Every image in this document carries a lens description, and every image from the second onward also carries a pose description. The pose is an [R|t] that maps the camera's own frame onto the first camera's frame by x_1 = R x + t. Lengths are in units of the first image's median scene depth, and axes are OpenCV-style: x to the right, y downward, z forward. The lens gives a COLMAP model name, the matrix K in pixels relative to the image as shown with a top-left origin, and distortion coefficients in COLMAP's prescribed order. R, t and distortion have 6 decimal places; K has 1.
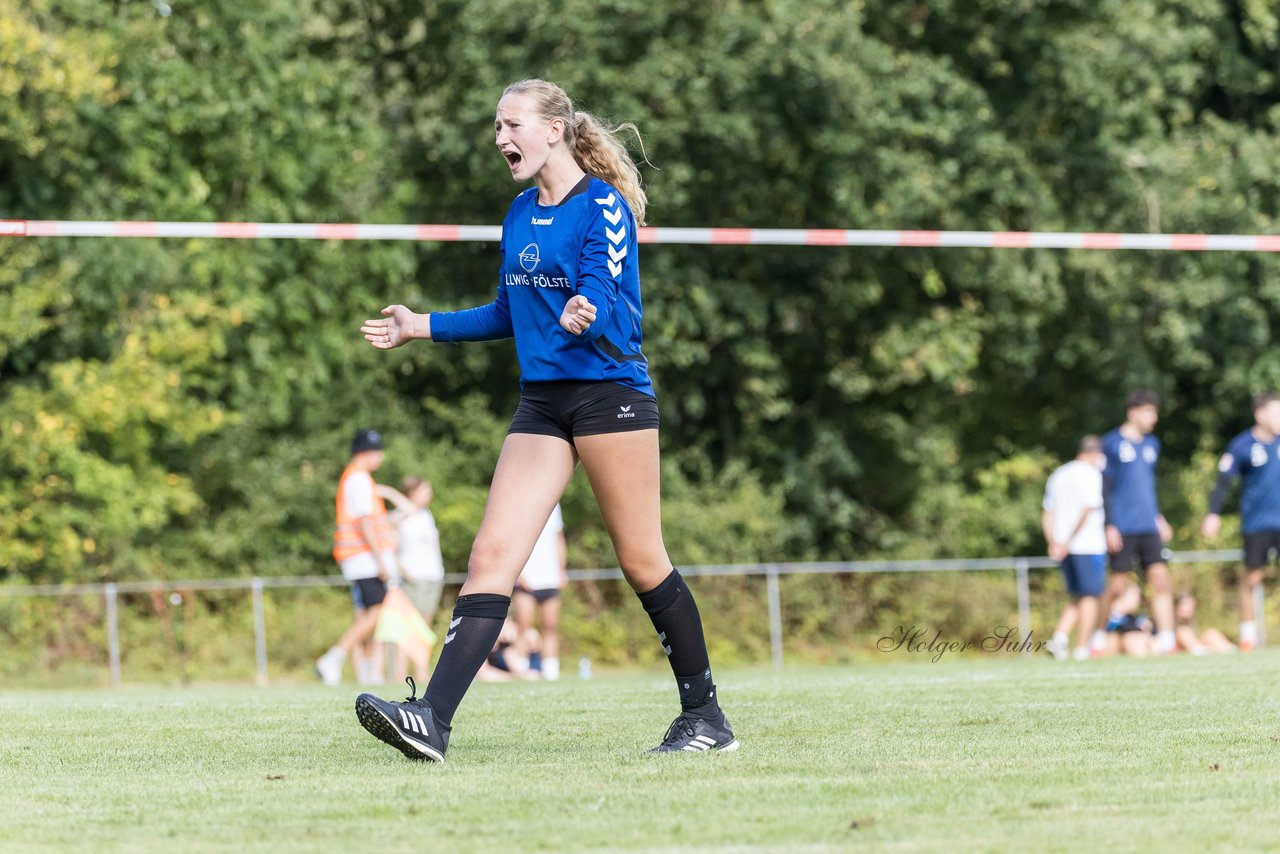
lens RADIAL K [[4989.0, 0, 640.0], [0, 4989.0, 427.0], [0, 0, 1]] dist [-1.646872, 31.147042]
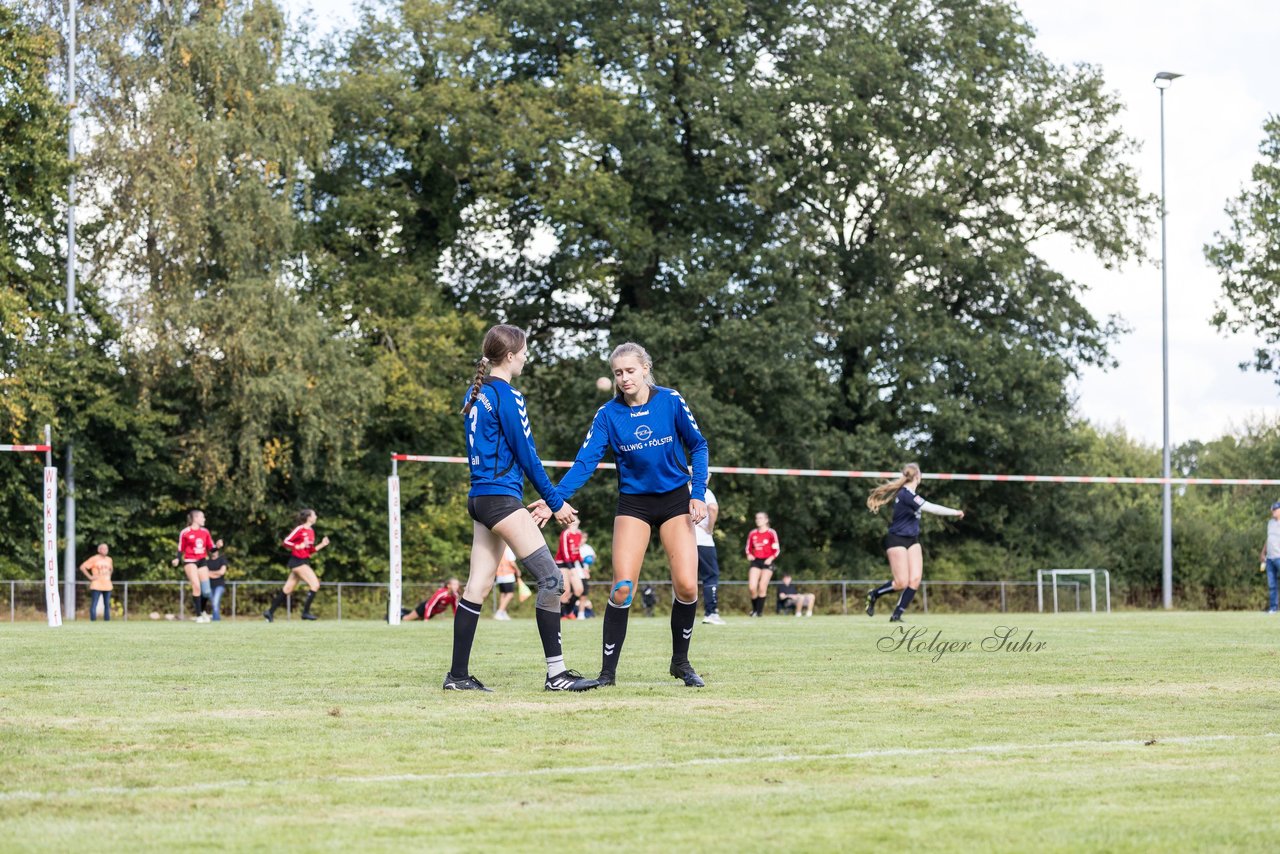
lens RADIAL K [[4109.1, 0, 640.0], [0, 4109.1, 427.0], [0, 0, 1]] dist [1.199171, -0.003509]
pose [[0.996682, 0.022465, -0.078235, 0.191396], [-0.026370, 0.998439, -0.049241, 0.056098], [0.077006, 0.051140, 0.995718, -1.380588]]
